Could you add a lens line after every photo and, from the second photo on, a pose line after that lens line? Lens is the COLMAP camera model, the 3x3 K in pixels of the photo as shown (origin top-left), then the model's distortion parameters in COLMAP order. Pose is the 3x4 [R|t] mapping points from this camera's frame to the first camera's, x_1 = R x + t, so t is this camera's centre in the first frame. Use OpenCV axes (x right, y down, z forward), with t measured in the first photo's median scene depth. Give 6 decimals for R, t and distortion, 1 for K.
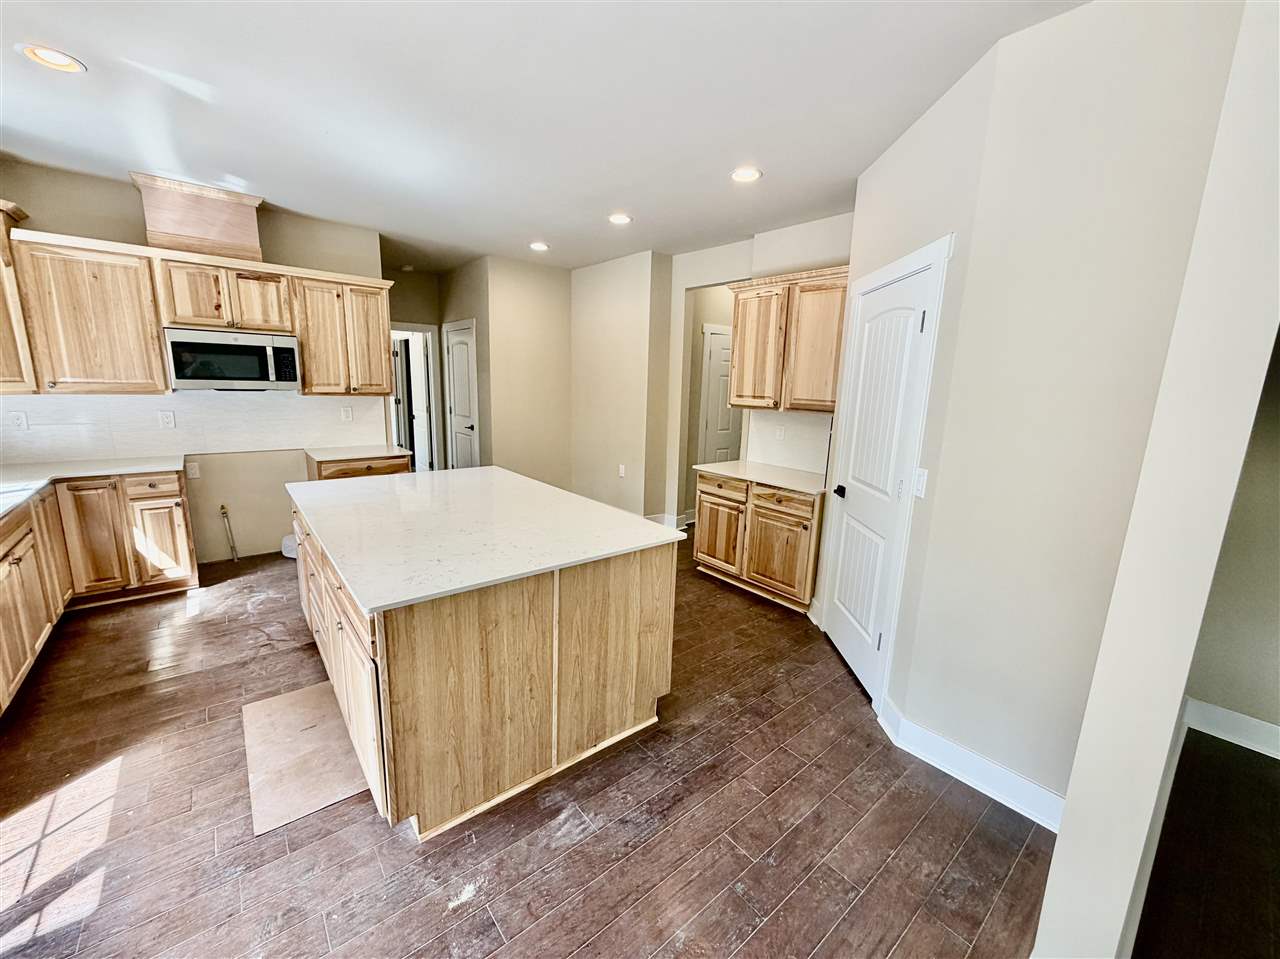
lens RADIAL K [[513.2, 0, 637.7], [0, 513.2, 480.7], [0, 0, 1]] dist [0.004485, -0.000116]
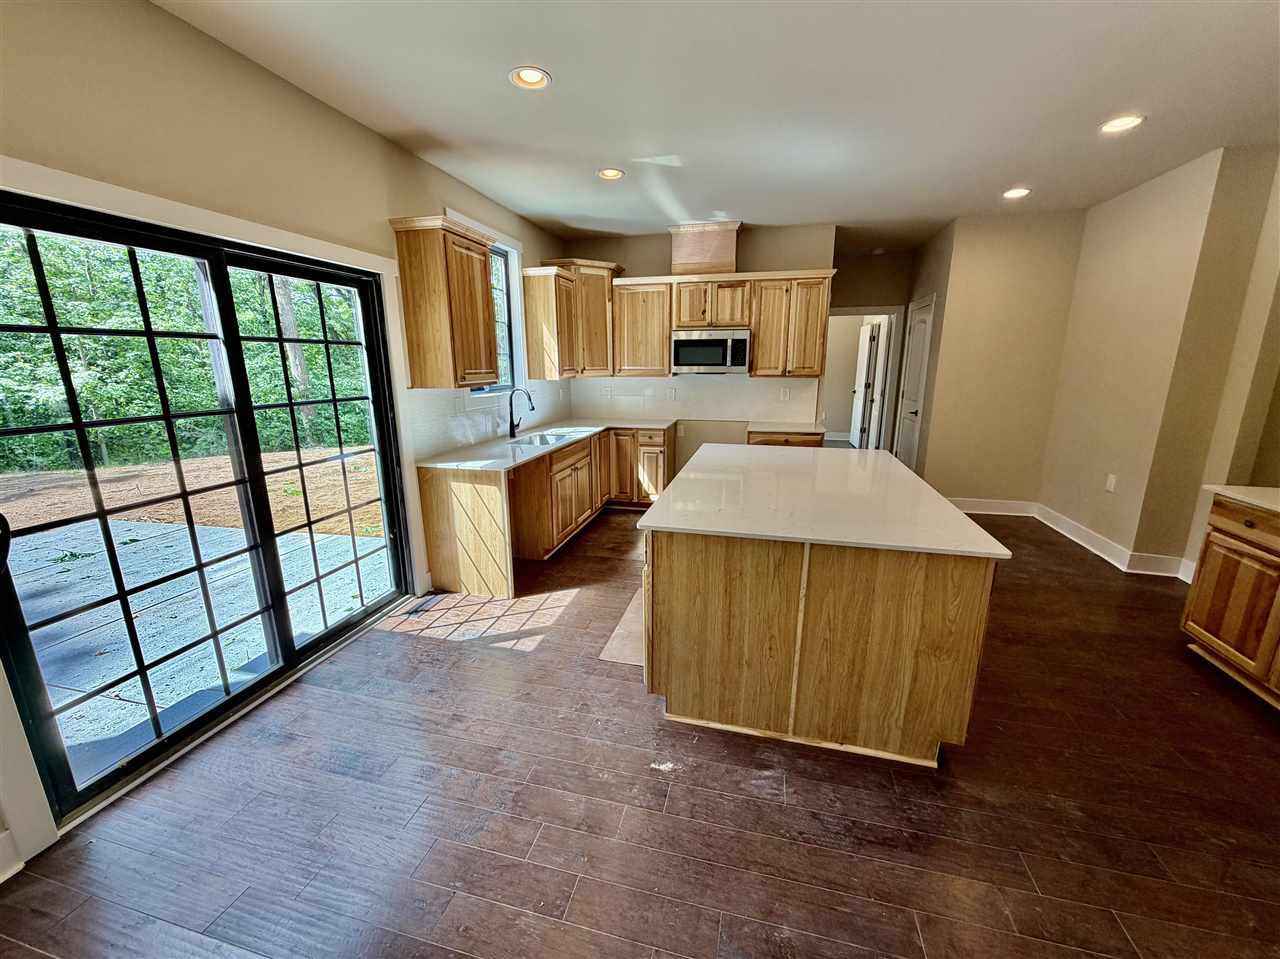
lens RADIAL K [[513.2, 0, 635.5], [0, 513.2, 480.6], [0, 0, 1]] dist [0.004485, -0.000116]
pose [[0.587522, 0.153511, -0.794514, 0.250960], [-0.134917, 0.986681, 0.090872, 0.003456], [0.797882, 0.053804, 0.600408, 0.072353]]
